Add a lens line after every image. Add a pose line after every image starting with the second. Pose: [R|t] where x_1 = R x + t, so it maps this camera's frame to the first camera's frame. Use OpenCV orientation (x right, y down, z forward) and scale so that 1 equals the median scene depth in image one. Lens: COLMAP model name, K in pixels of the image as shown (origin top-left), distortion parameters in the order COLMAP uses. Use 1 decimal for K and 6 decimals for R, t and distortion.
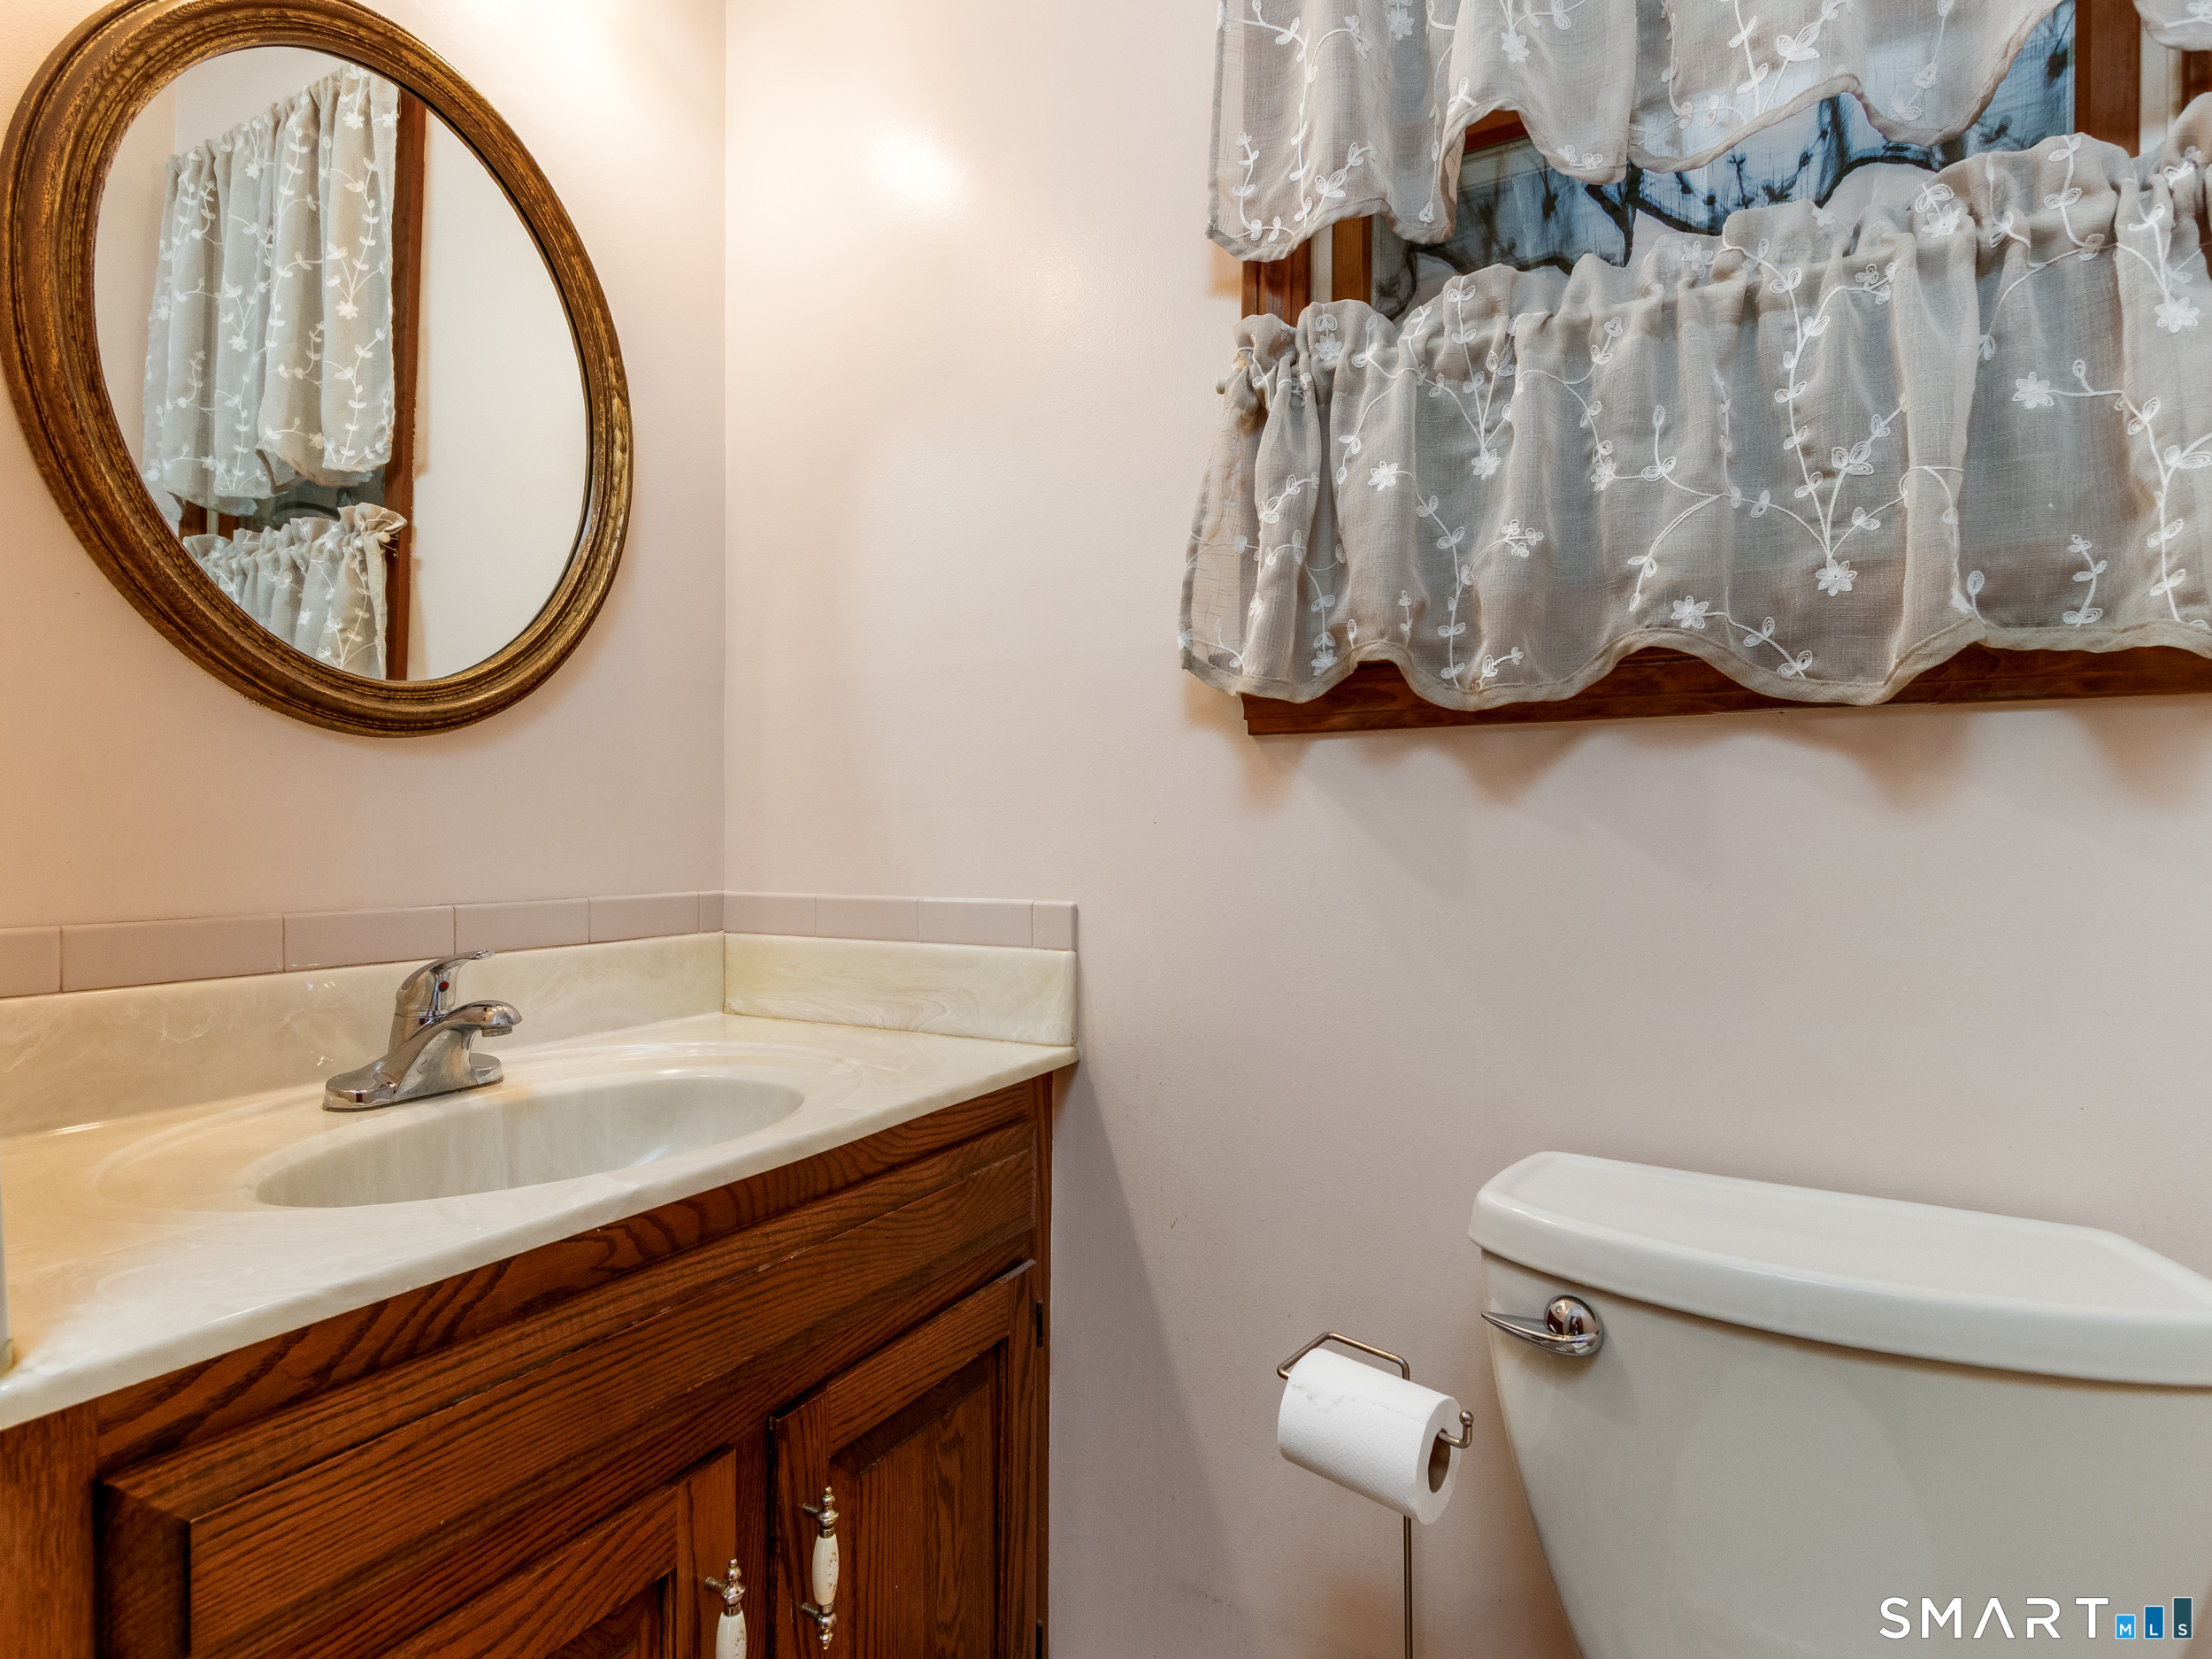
lens RADIAL K [[1131.5, 0, 1095.5], [0, 1131.5, 848.9], [0, 0, 1]] dist [0.008491, -0.005301]
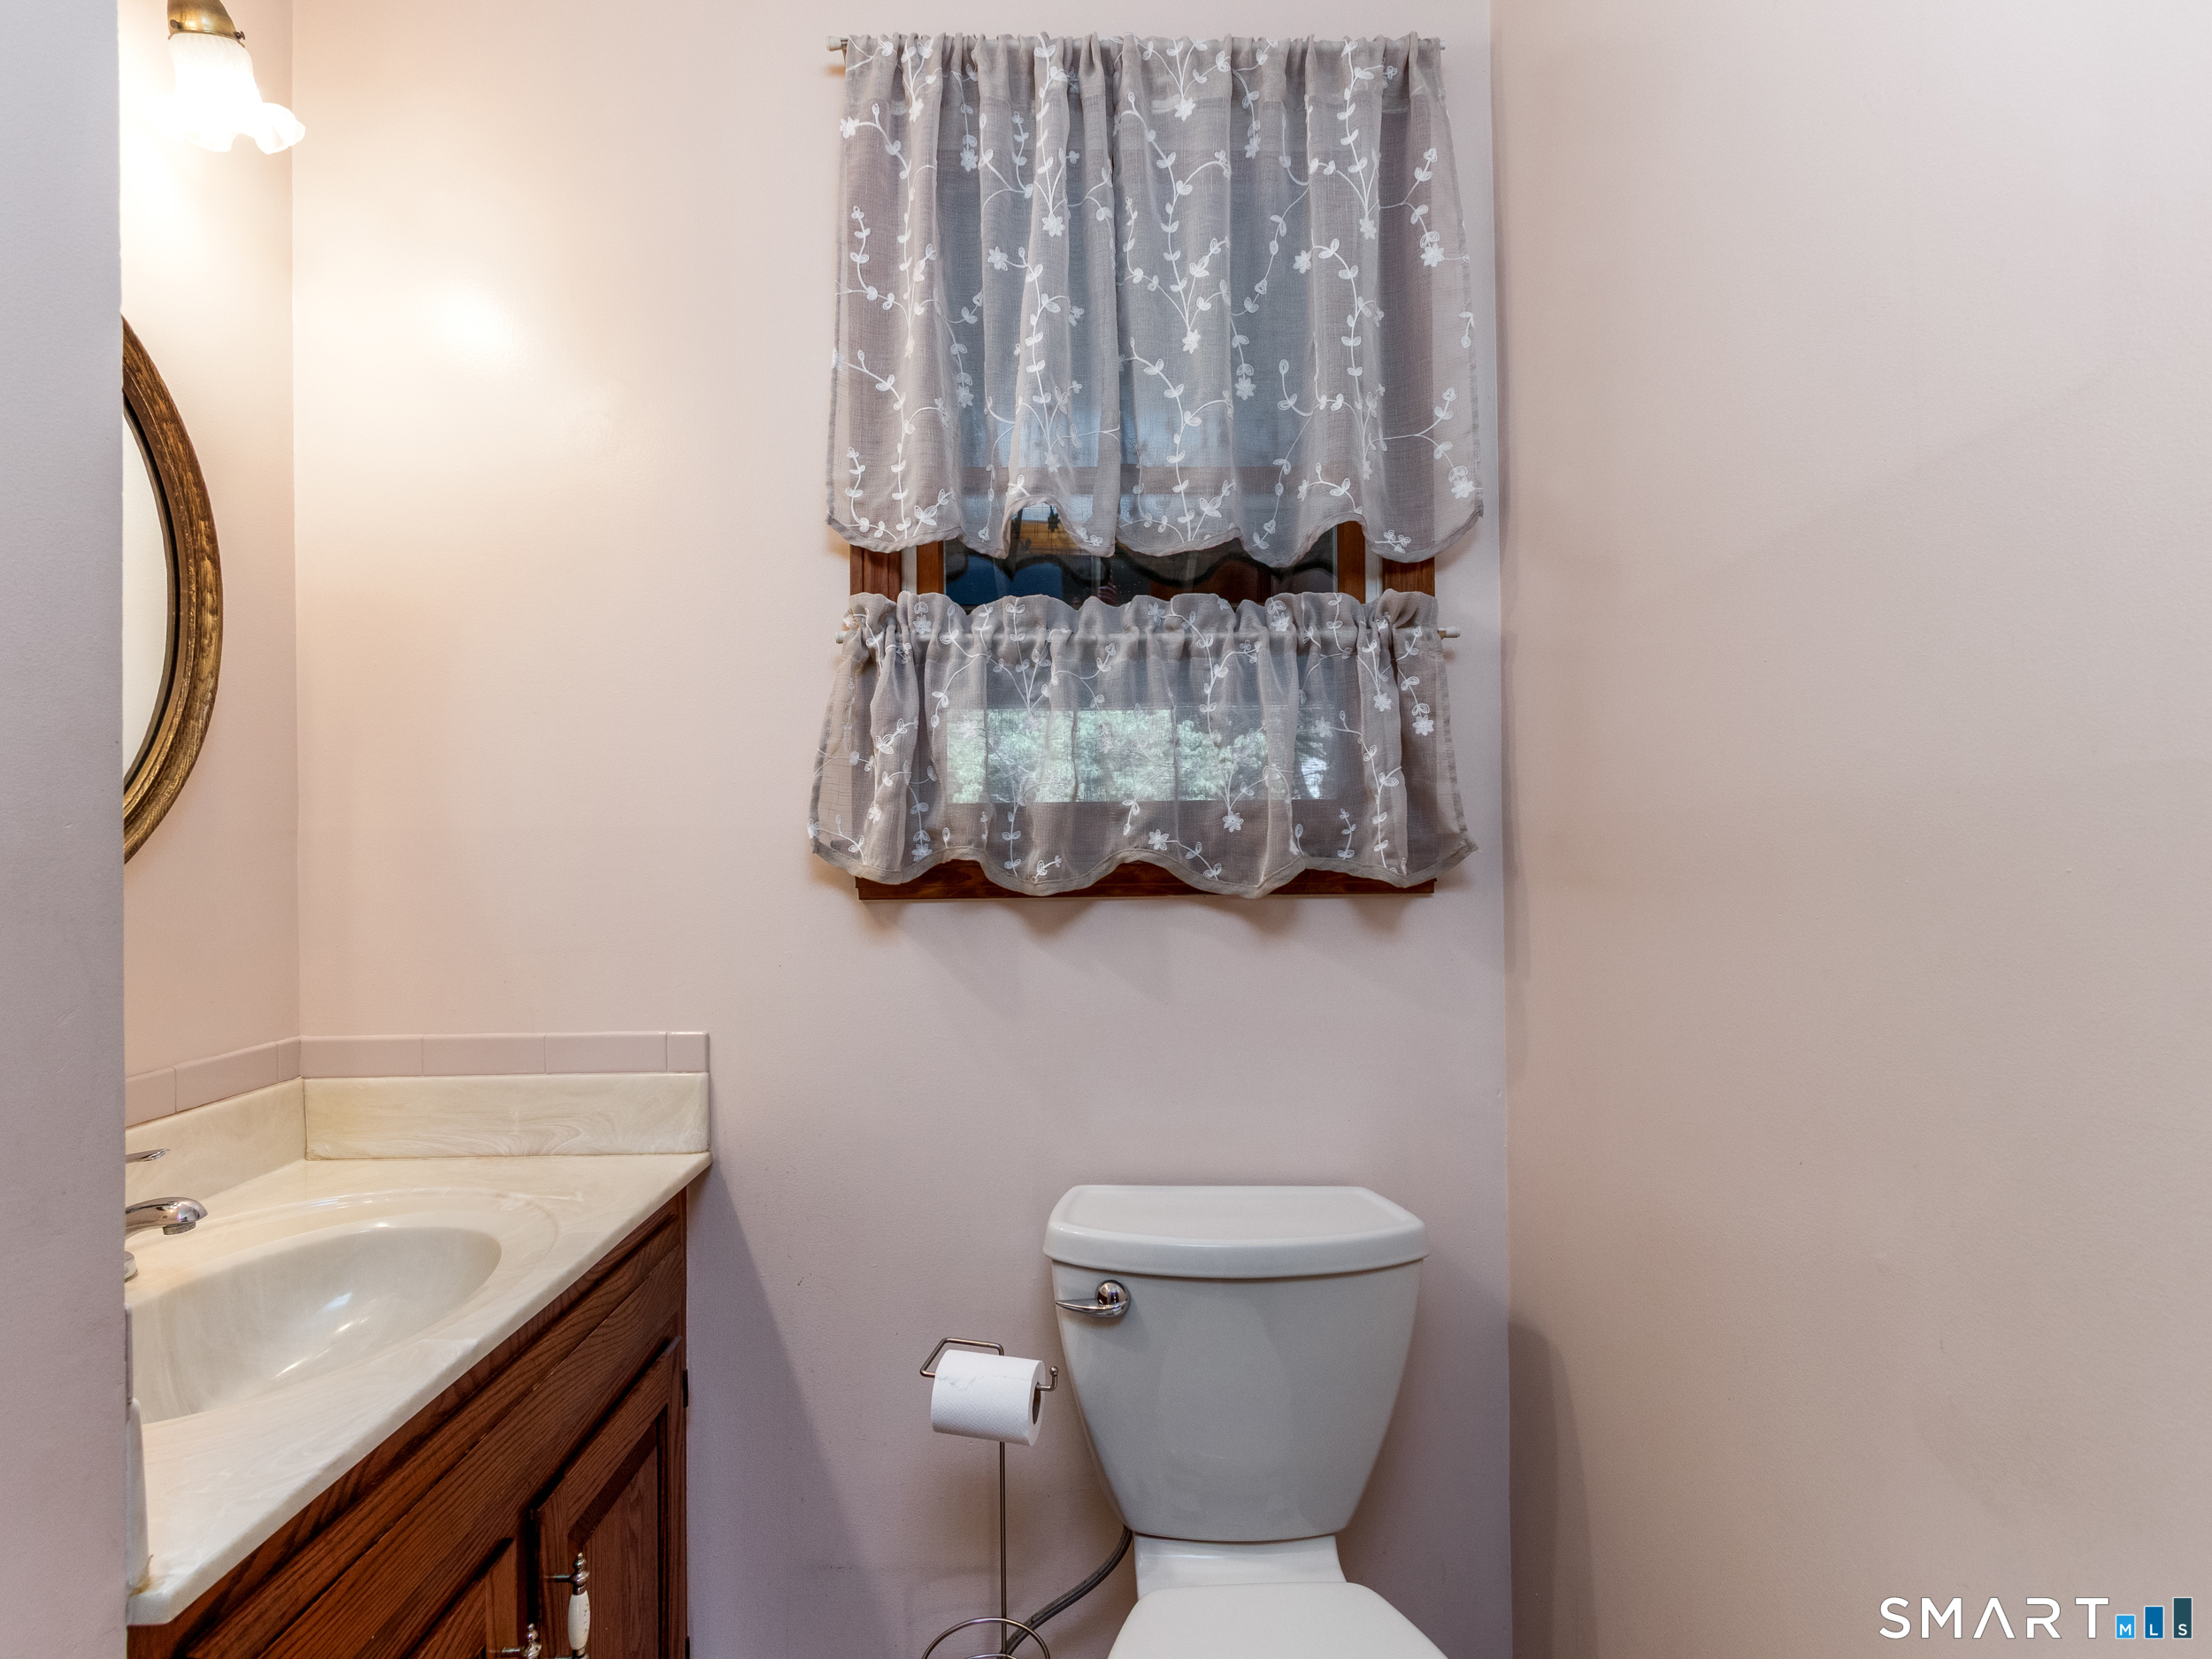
lens RADIAL K [[1131.5, 0, 1095.5], [0, 1131.5, 848.9], [0, 0, 1]] dist [0.008491, -0.005301]
pose [[0.873626, -0.012039, 0.486449, -0.293680], [0.015060, 0.999884, -0.002301, -0.168851], [-0.486365, 0.009336, 0.873706, -0.315295]]
